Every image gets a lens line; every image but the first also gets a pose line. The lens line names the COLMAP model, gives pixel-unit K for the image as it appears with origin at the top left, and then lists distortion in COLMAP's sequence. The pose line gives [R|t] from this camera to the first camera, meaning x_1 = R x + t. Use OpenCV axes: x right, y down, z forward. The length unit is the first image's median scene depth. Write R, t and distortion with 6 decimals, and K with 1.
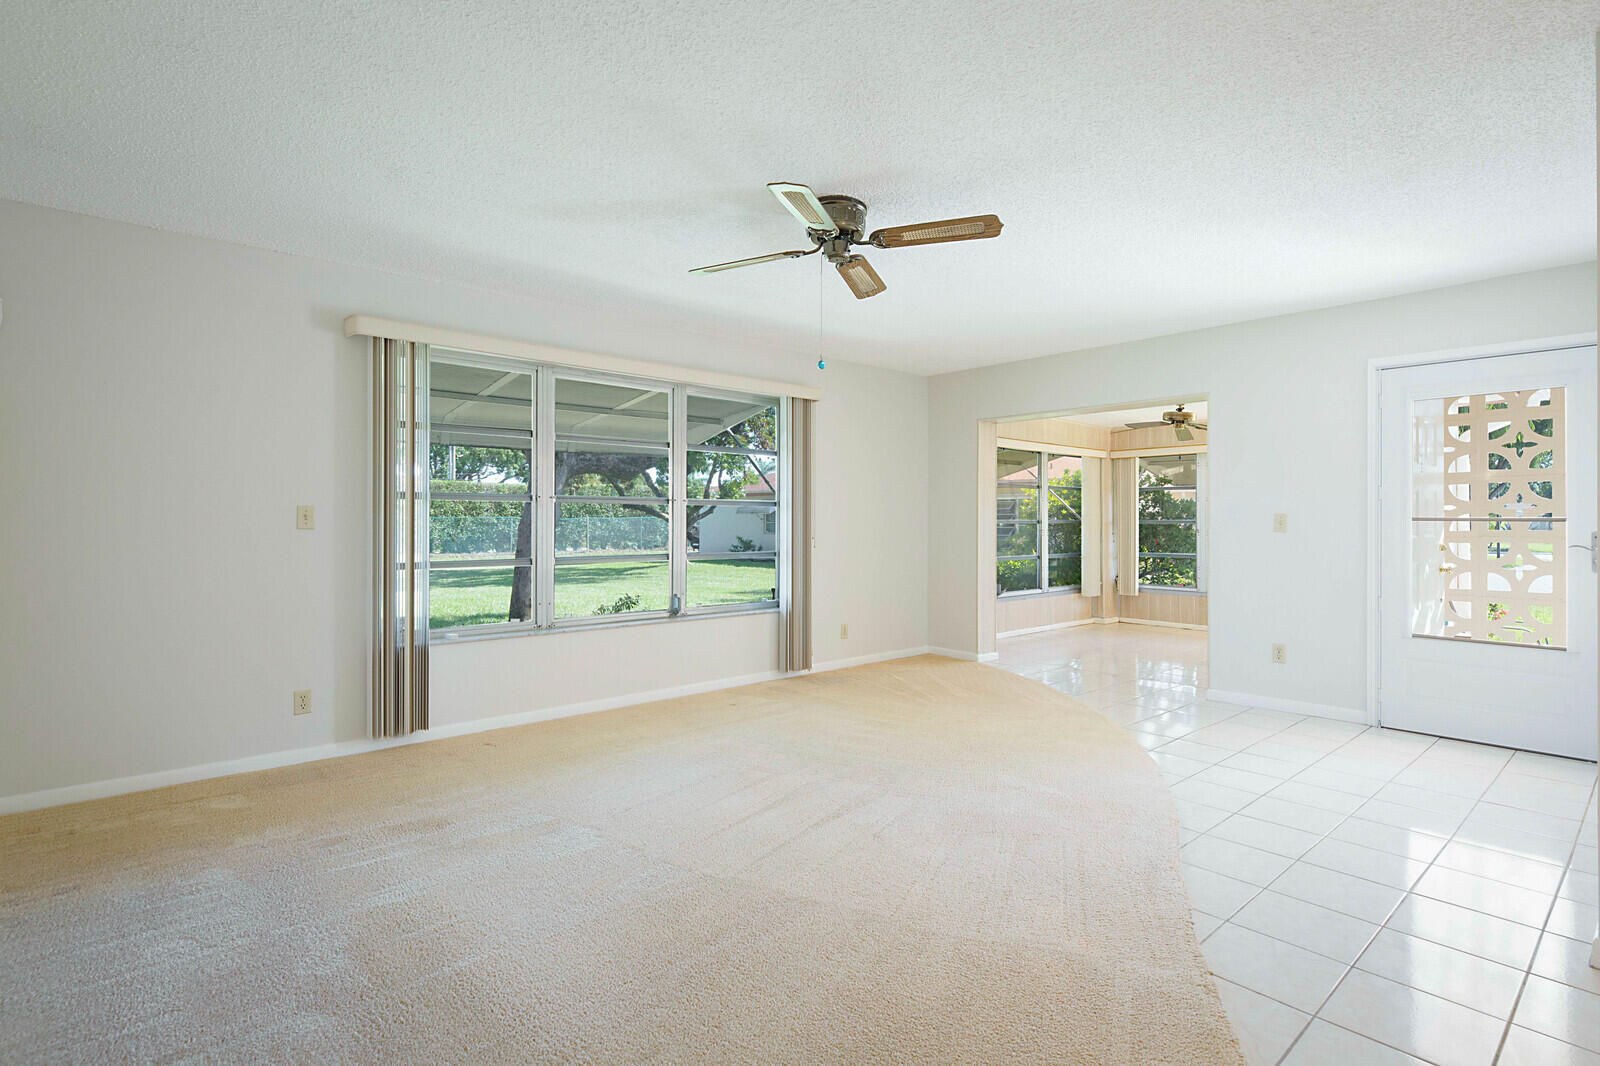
lens RADIAL K [[784.2, 0, 828.4], [0, 784.2, 518.3], [0, 0, 1]] dist [0.002951, 0.000227]
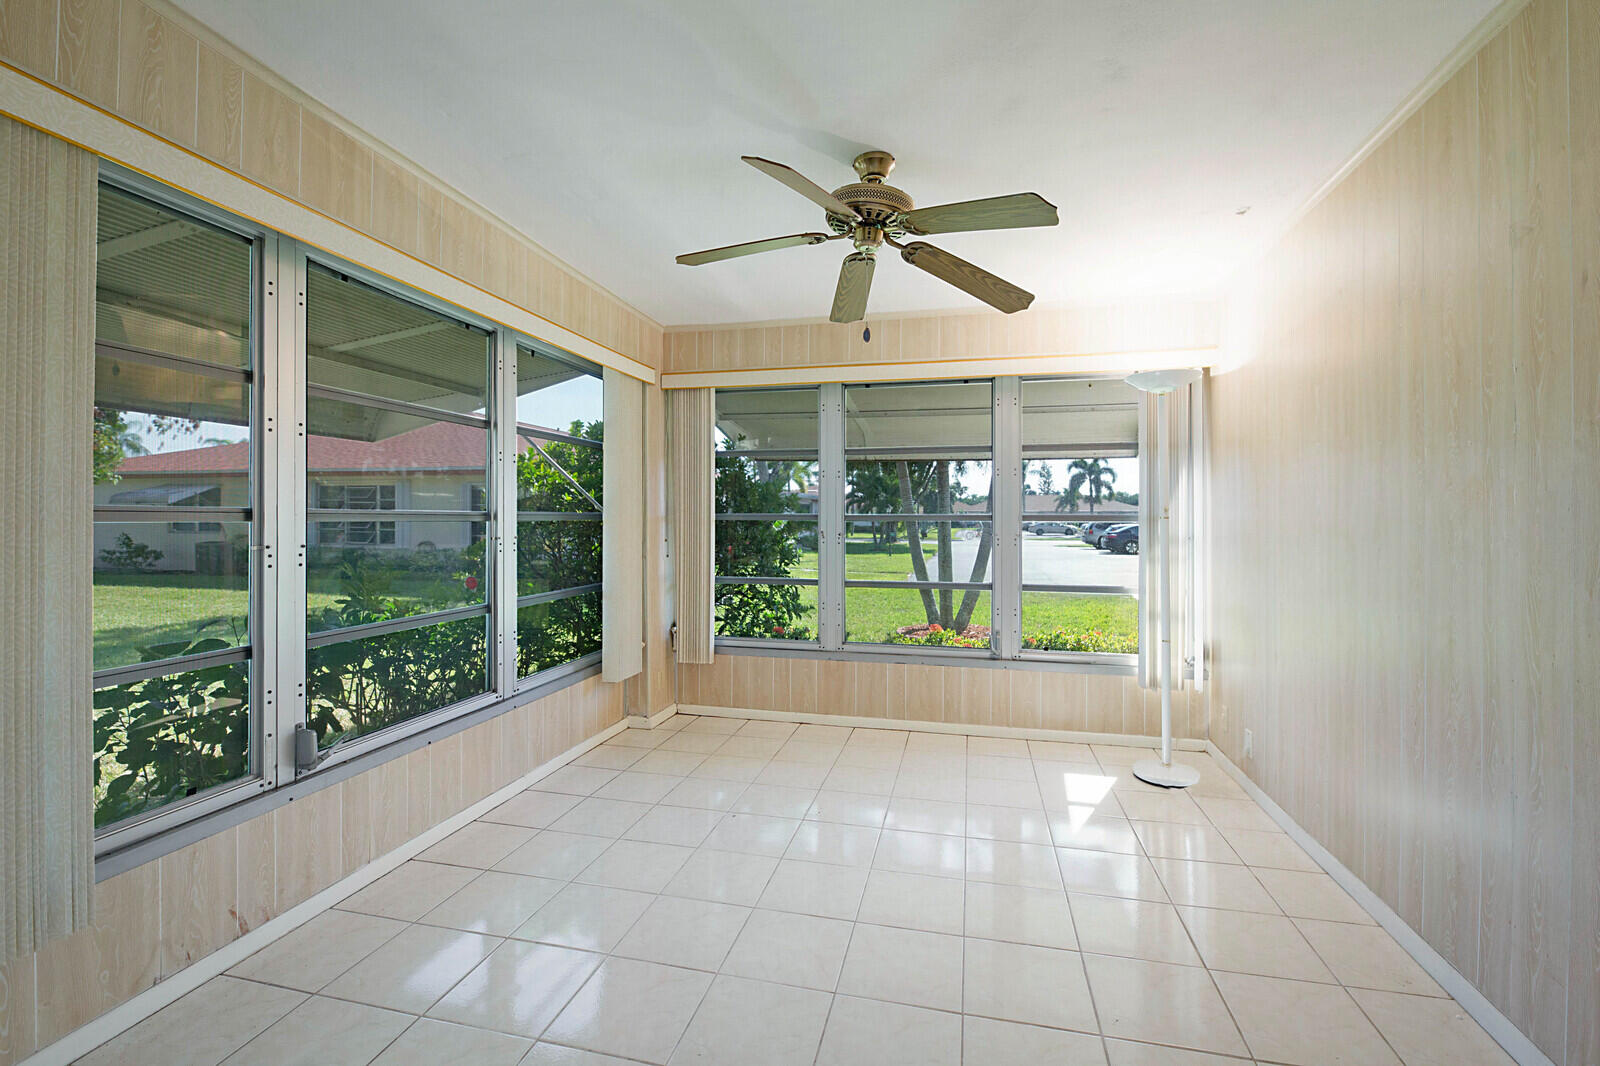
lens RADIAL K [[698.4, 0, 814.1], [0, 698.4, 516.2], [0, 0, 1]] dist [-0.004263, -0.001613]
pose [[0.826136, 0.002517, 0.563466, 0.270648], [-0.004726, 0.999986, 0.002462, 0.004091], [-0.563452, -0.004697, 0.826136, 0.824156]]
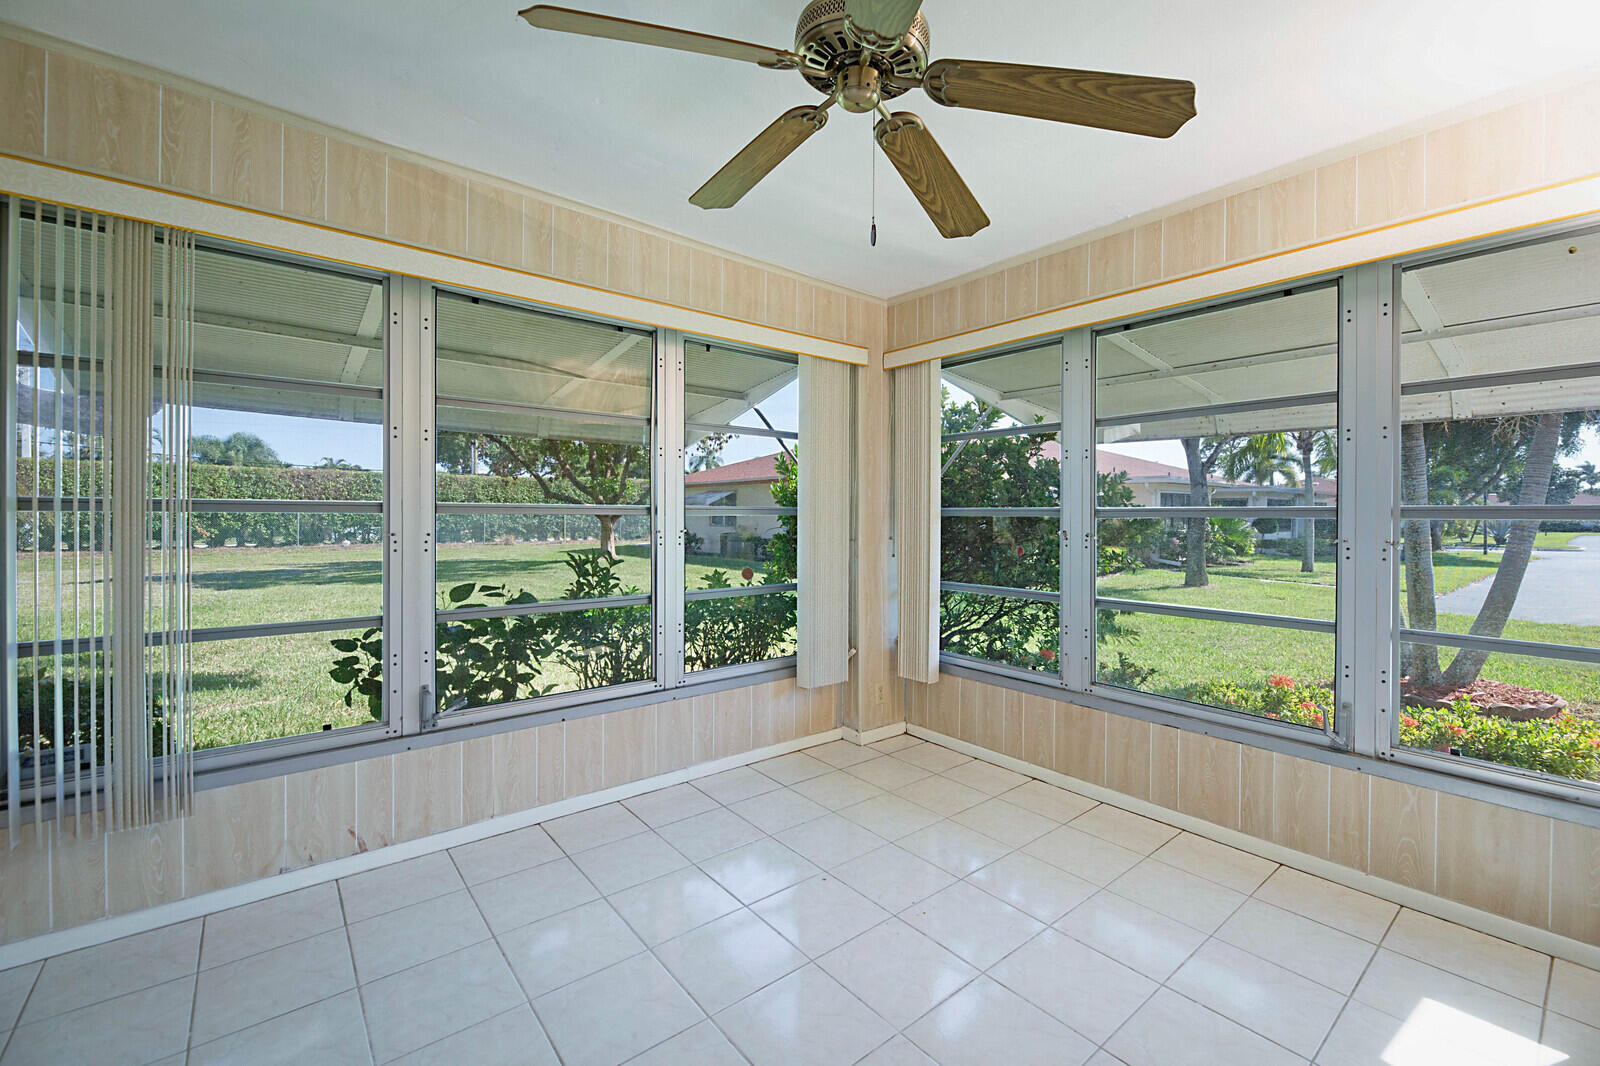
lens RADIAL K [[674.2, 0, 805.9], [0, 674.2, 518.1], [0, 0, 1]] dist [-0.002730, -0.000548]
pose [[0.997891, 0.003914, -0.064795, 0.481171], [-0.003243, 0.999940, 0.010447, 0.006297], [0.064832, -0.010215, 0.997844, 0.871266]]
